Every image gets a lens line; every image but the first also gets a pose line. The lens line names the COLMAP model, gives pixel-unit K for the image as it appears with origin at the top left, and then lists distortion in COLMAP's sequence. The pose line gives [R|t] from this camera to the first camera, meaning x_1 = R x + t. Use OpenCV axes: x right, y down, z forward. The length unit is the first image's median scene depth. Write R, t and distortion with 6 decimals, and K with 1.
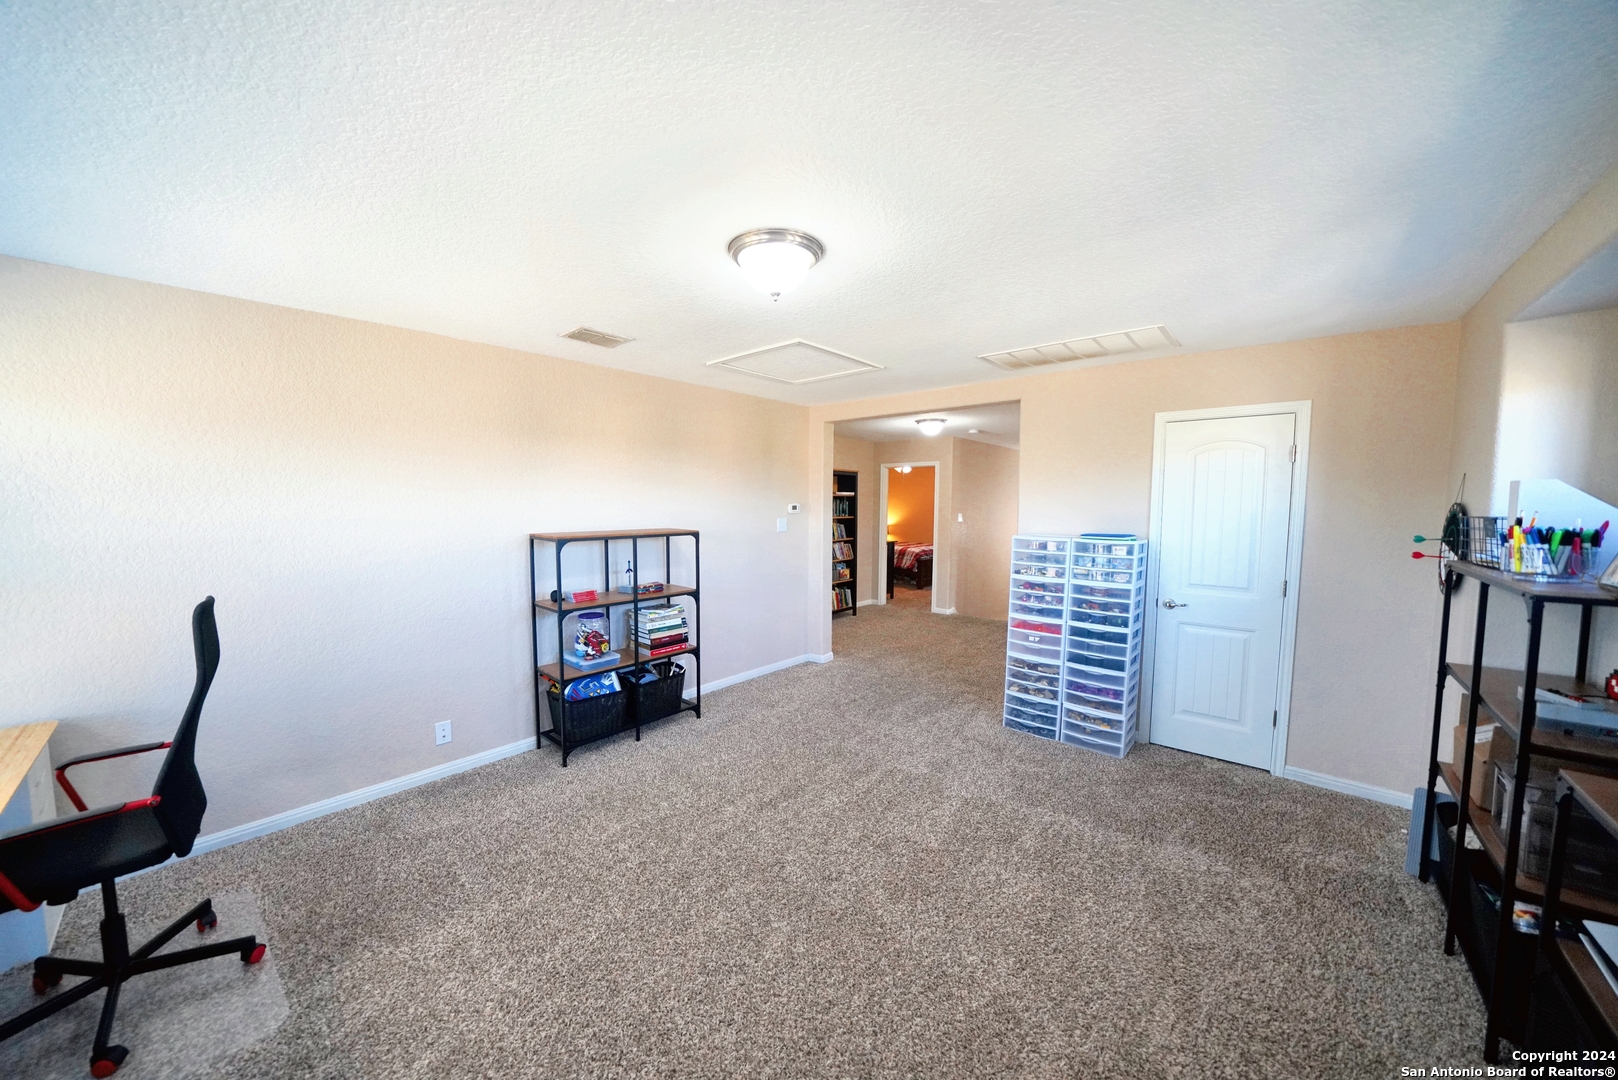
lens RADIAL K [[554.8, 0, 795.0], [0, 554.8, 543.5], [0, 0, 1]] dist [-0.001395, -0.000025]
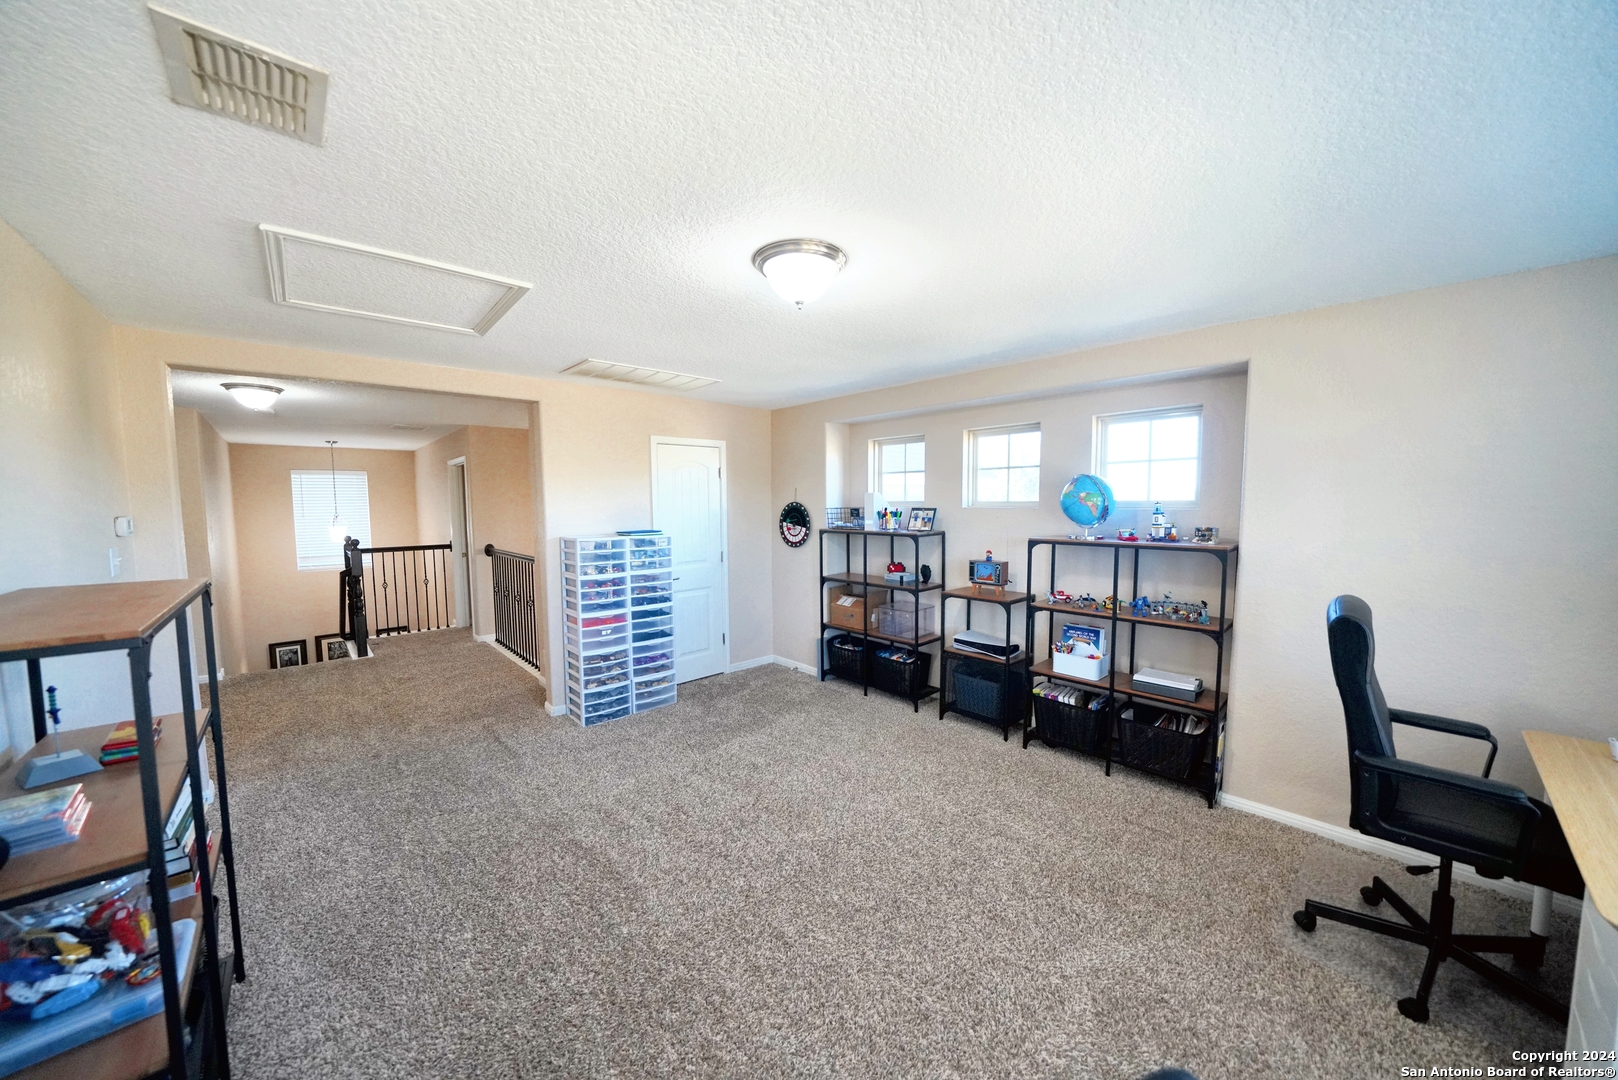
lens RADIAL K [[554.8, 0, 795.0], [0, 554.8, 543.5], [0, 0, 1]] dist [-0.001395, -0.000025]
pose [[0.122616, -0.076582, 0.989495, -0.589225], [0.084237, 0.994224, 0.066509, -0.041075], [-0.988873, 0.075197, 0.128359, 0.494837]]
